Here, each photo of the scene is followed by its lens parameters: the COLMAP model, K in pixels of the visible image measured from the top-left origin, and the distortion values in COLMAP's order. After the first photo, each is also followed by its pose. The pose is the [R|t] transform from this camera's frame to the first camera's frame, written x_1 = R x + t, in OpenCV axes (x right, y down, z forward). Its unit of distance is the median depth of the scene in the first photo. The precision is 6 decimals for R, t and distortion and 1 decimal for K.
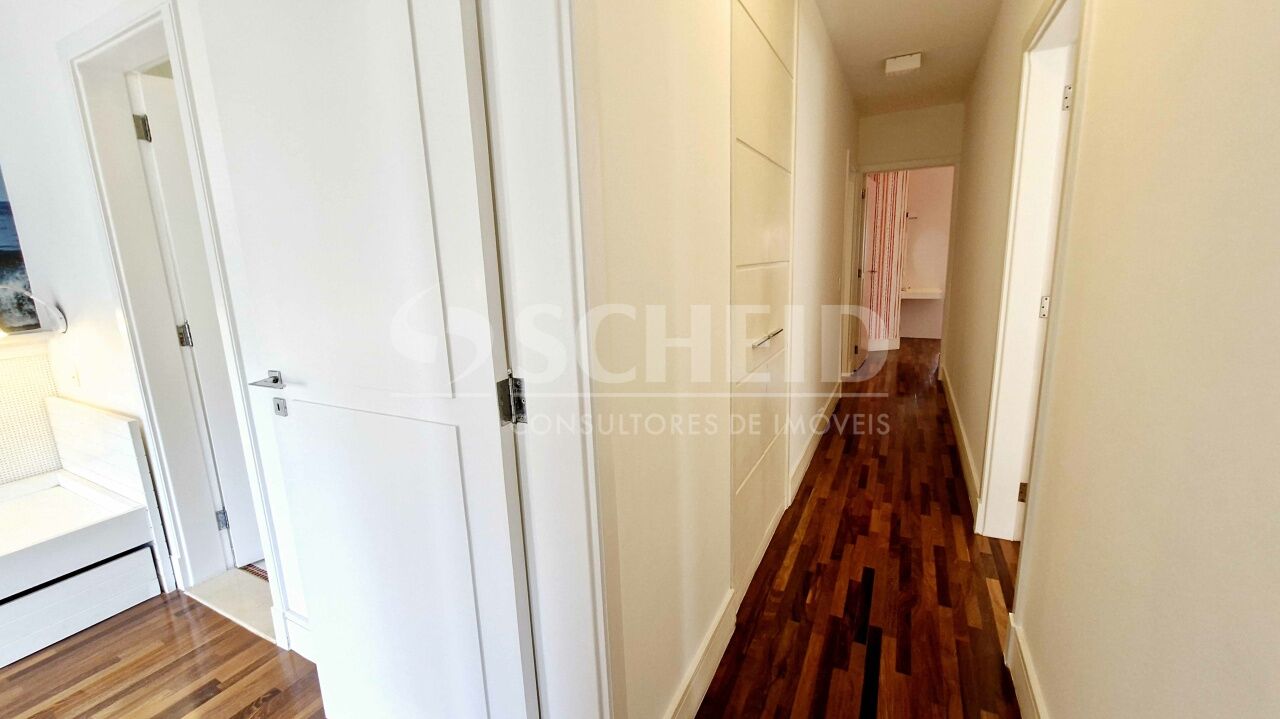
lens RADIAL K [[505.9, 0, 638.8], [0, 505.9, 351.2], [0, 0, 1]] dist [0.001119, -0.000324]
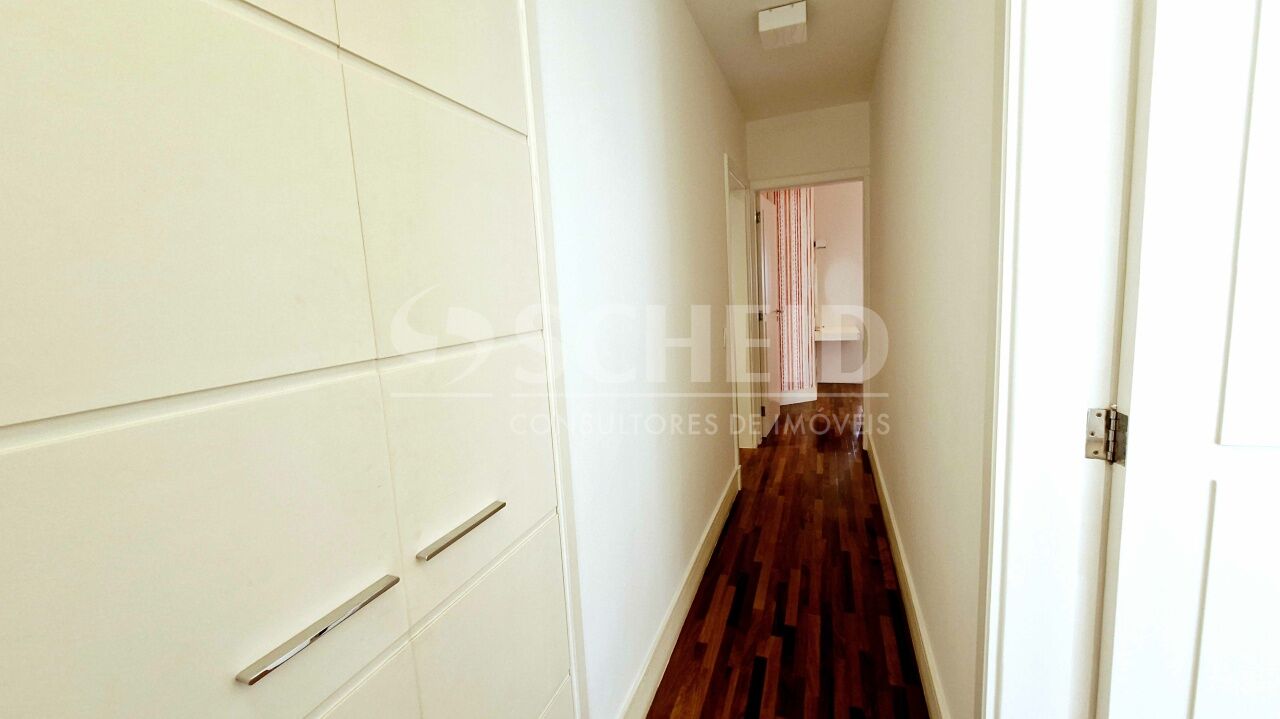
lens RADIAL K [[505.9, 0, 638.8], [0, 505.9, 351.2], [0, 0, 1]] dist [0.001119, -0.000324]
pose [[0.991260, -0.036093, 0.126886, 0.163649], [0.044323, 0.997051, -0.062650, -0.064976], [-0.124250, 0.067726, 0.989937, 0.274269]]
